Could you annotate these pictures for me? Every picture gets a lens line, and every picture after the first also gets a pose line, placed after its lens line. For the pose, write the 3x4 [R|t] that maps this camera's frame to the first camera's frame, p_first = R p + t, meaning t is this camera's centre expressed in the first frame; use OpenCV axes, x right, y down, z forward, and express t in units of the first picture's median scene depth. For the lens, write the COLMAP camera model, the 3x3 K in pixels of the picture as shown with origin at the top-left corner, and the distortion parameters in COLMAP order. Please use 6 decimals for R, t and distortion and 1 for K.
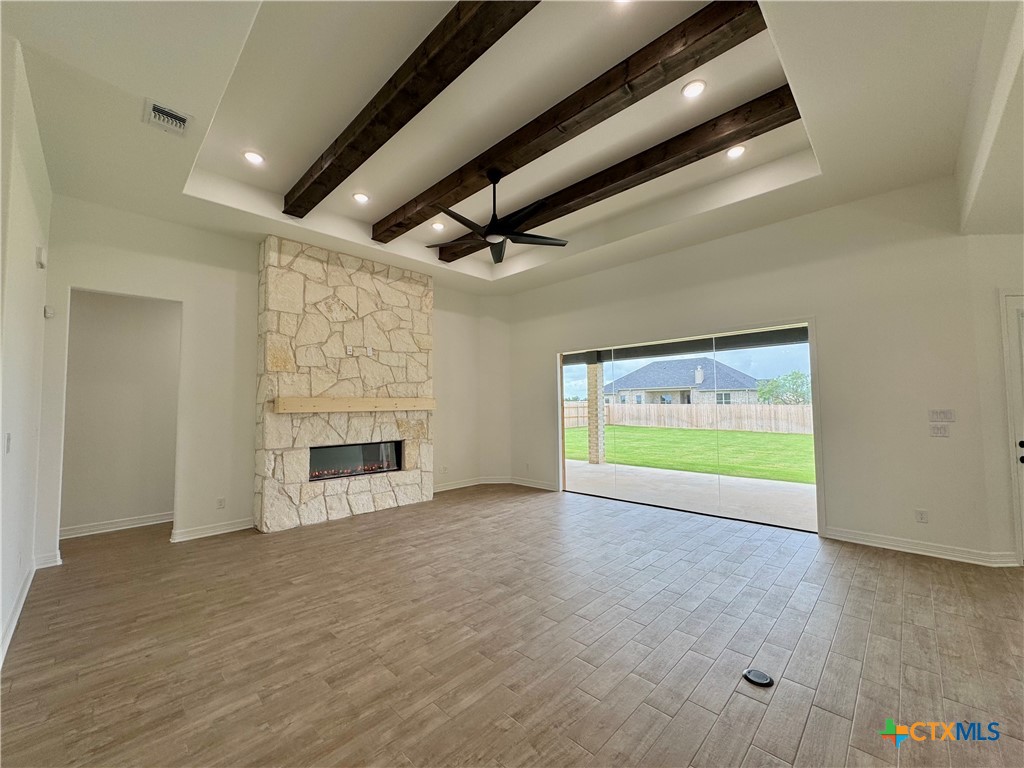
lens RADIAL K [[407.7, 0, 509.6], [0, 407.7, 385.5], [0, 0, 1]] dist [-0.003798, 0.000968]
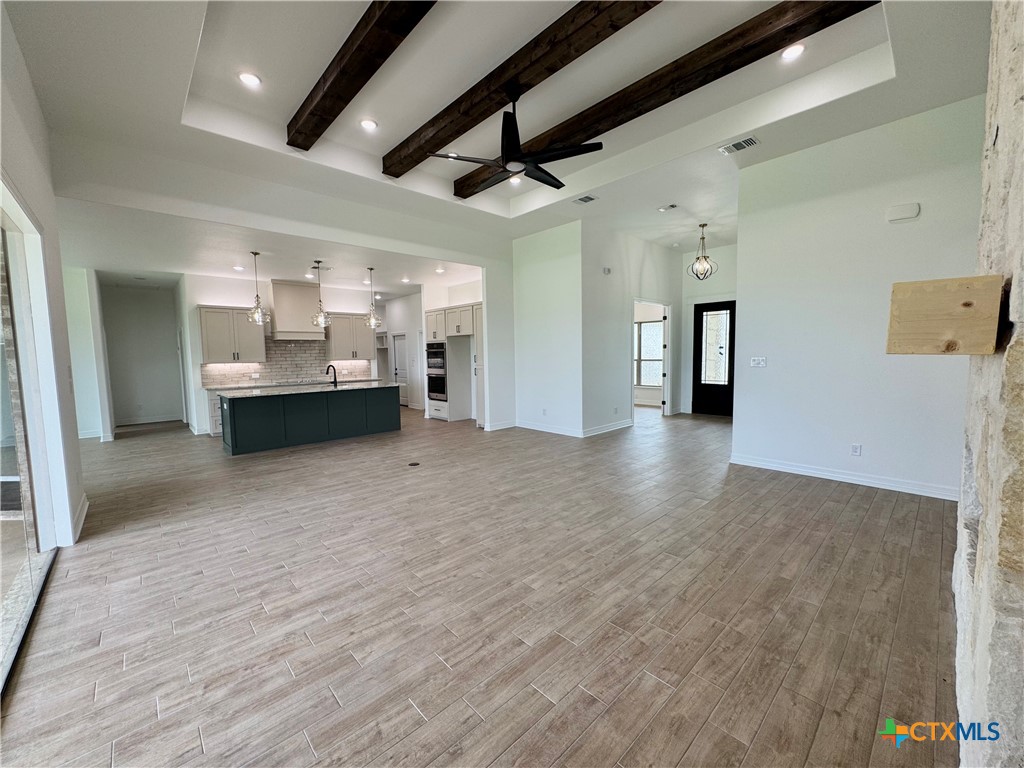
lens RADIAL K [[407.7, 0, 511.1], [0, 407.7, 382.9], [0, 0, 1]] dist [-0.003798, 0.000968]
pose [[-0.998647, 0.025027, 0.045581, -0.039652], [0.026160, 0.999359, 0.024446, 0.072301], [-0.044940, 0.025605, -0.998661, 1.355508]]
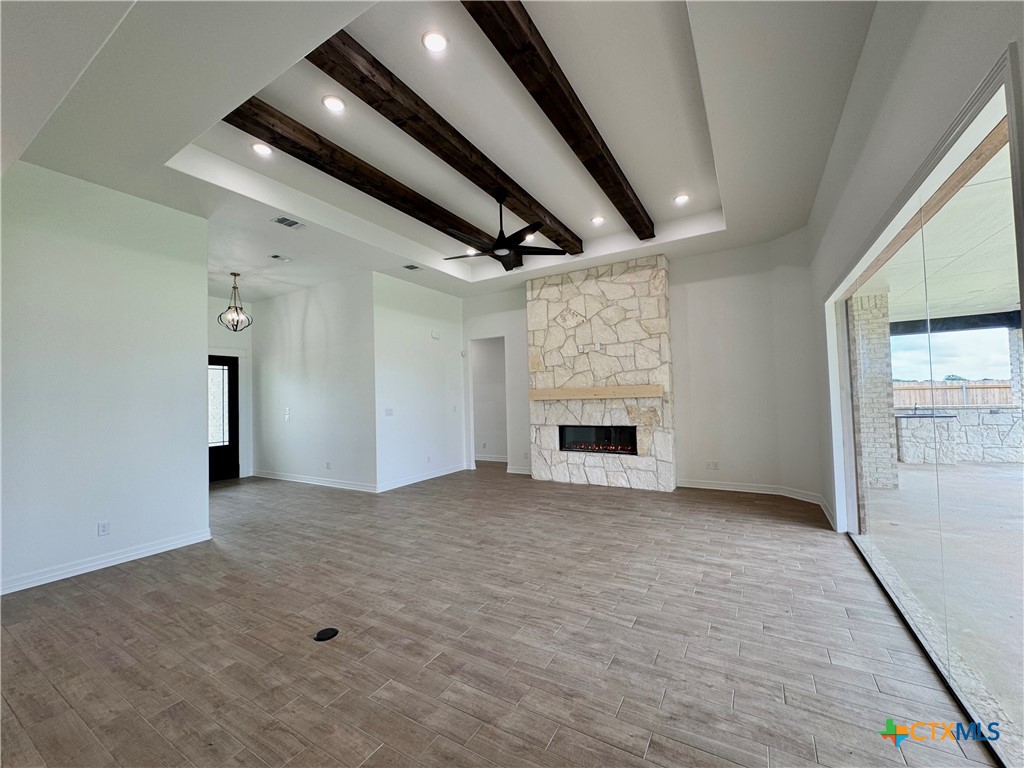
lens RADIAL K [[407.7, 0, 511.9], [0, 407.7, 385.1], [0, 0, 1]] dist [-0.003798, 0.000968]
pose [[0.236430, -0.025305, -0.971319, 0.755214], [0.072194, 0.997355, -0.008411, 0.017828], [0.968963, -0.068135, 0.237631, 0.511675]]
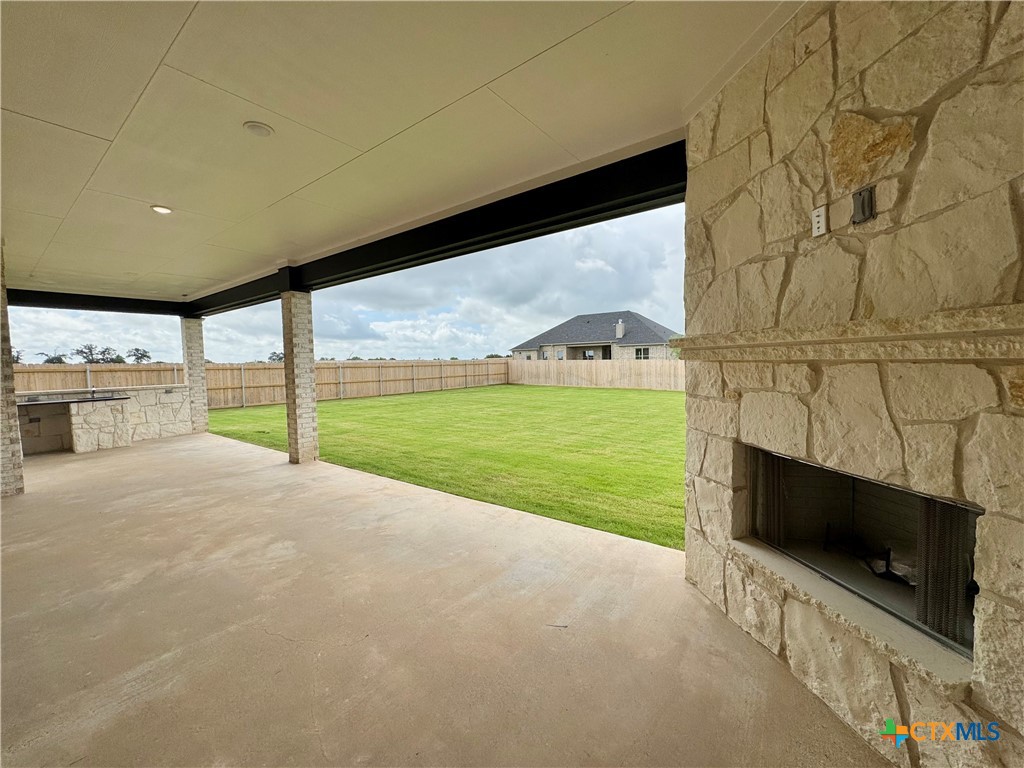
lens RADIAL K [[407.7, 0, 510.7], [0, 407.7, 384.6], [0, 0, 1]] dist [-0.003798, 0.000968]
pose [[0.991695, -0.017029, 0.127480, 0.884576], [0.003806, 0.994647, 0.103257, 0.039061], [-0.128556, -0.101914, 0.986452, 0.778036]]
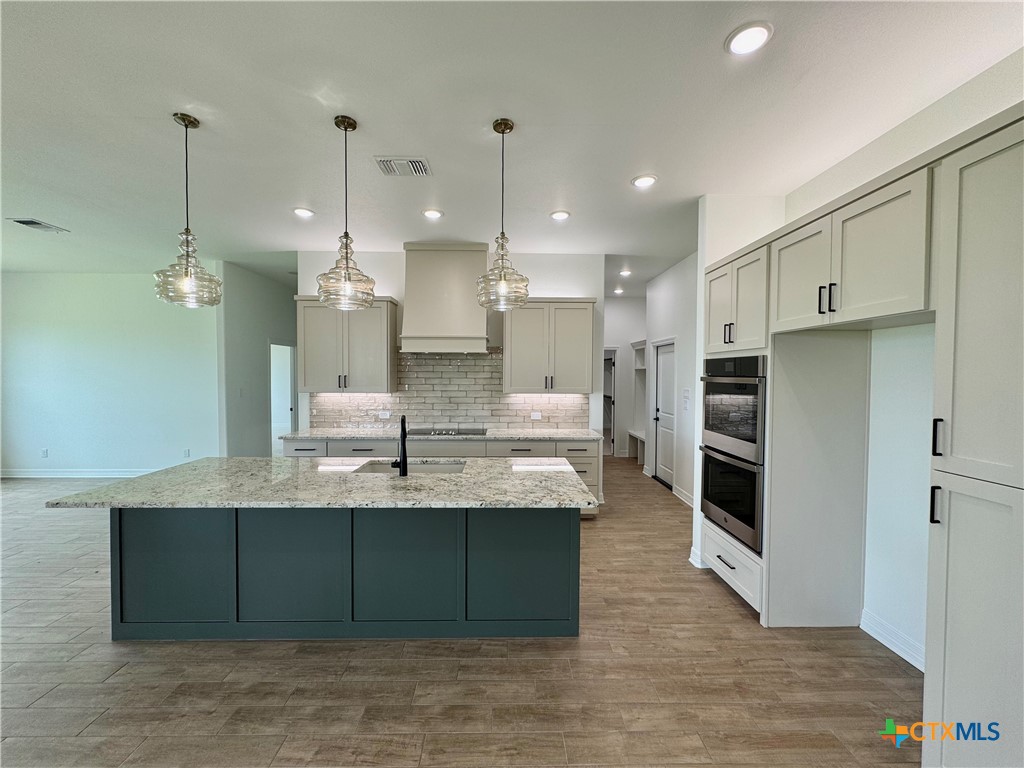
lens RADIAL K [[407.7, 0, 511.1], [0, 407.7, 384.0], [0, 0, 1]] dist [-0.003798, 0.000968]
pose [[-0.711932, -0.009746, 0.702181, 0.161637], [-0.030404, 0.999394, -0.016954, -0.002435], [-0.701590, -0.033419, -0.711797, 0.323566]]
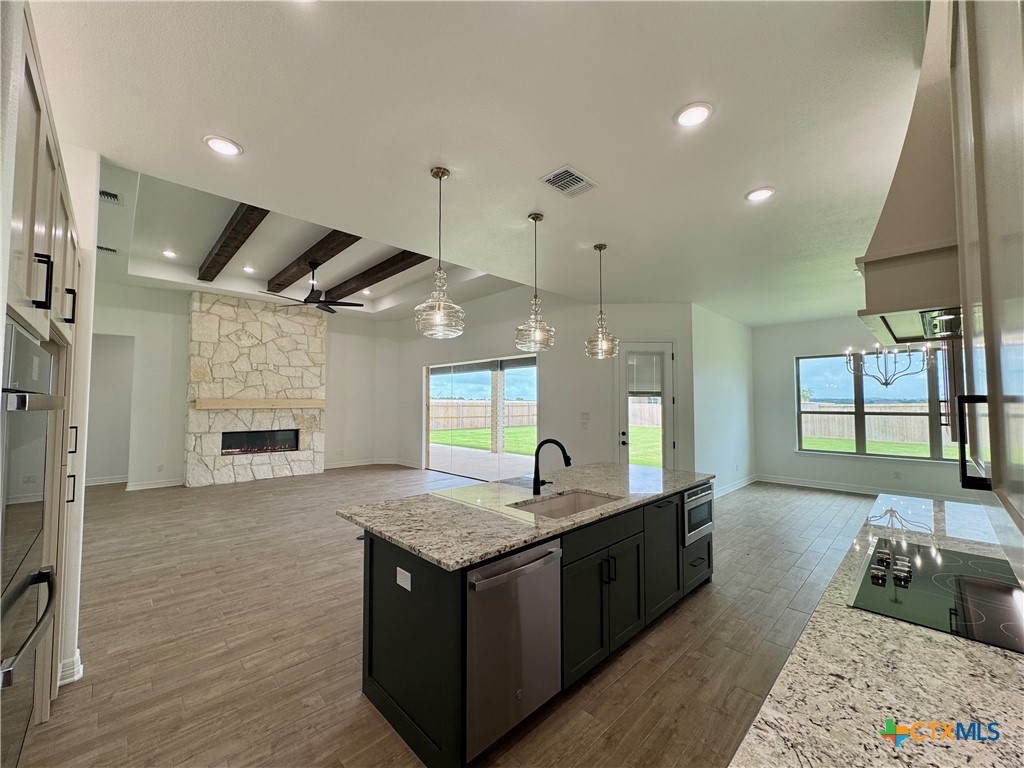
lens RADIAL K [[407.7, 0, 511.6], [0, 407.7, 384.9], [0, 0, 1]] dist [-0.003798, 0.000968]
pose [[0.999698, 0.009624, -0.022631, 0.564737], [-0.009498, 0.999939, 0.005673, -0.037389], [0.022684, -0.005456, 0.999728, -0.435186]]
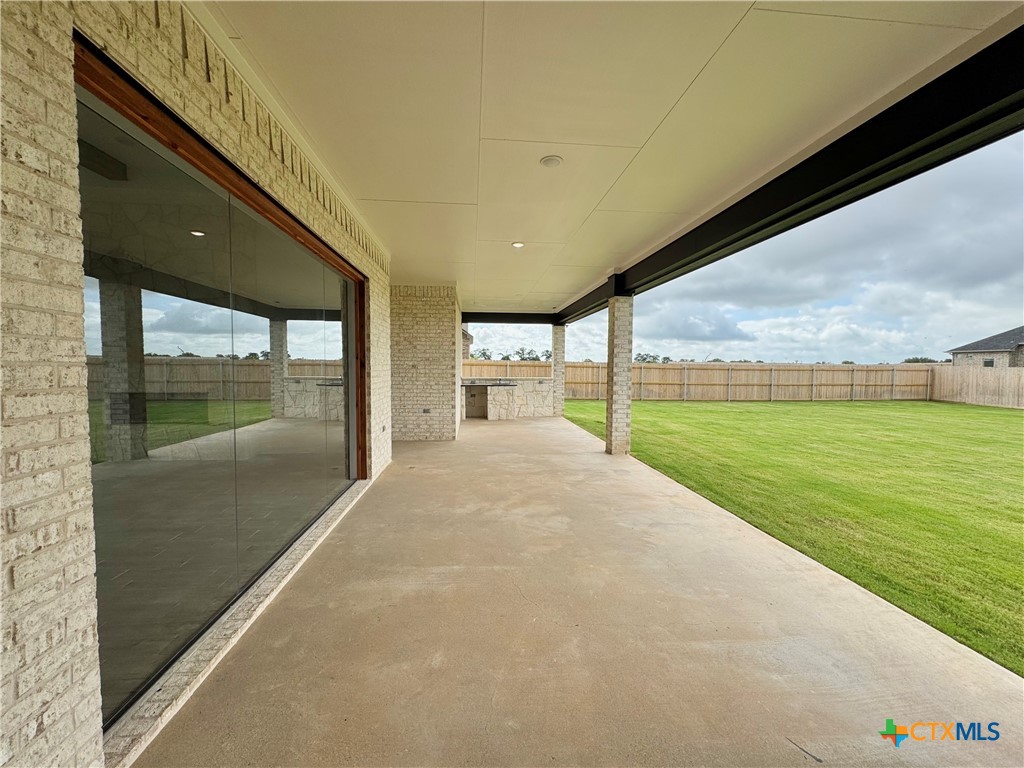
lens RADIAL K [[407.7, 0, 513.1], [0, 407.7, 384.7], [0, 0, 1]] dist [-0.003798, 0.000968]
pose [[0.764491, 0.046889, -0.642927, 1.001156], [0.015611, 0.995712, 0.091181, 0.044713], [0.644446, -0.079744, 0.760480, 0.833358]]
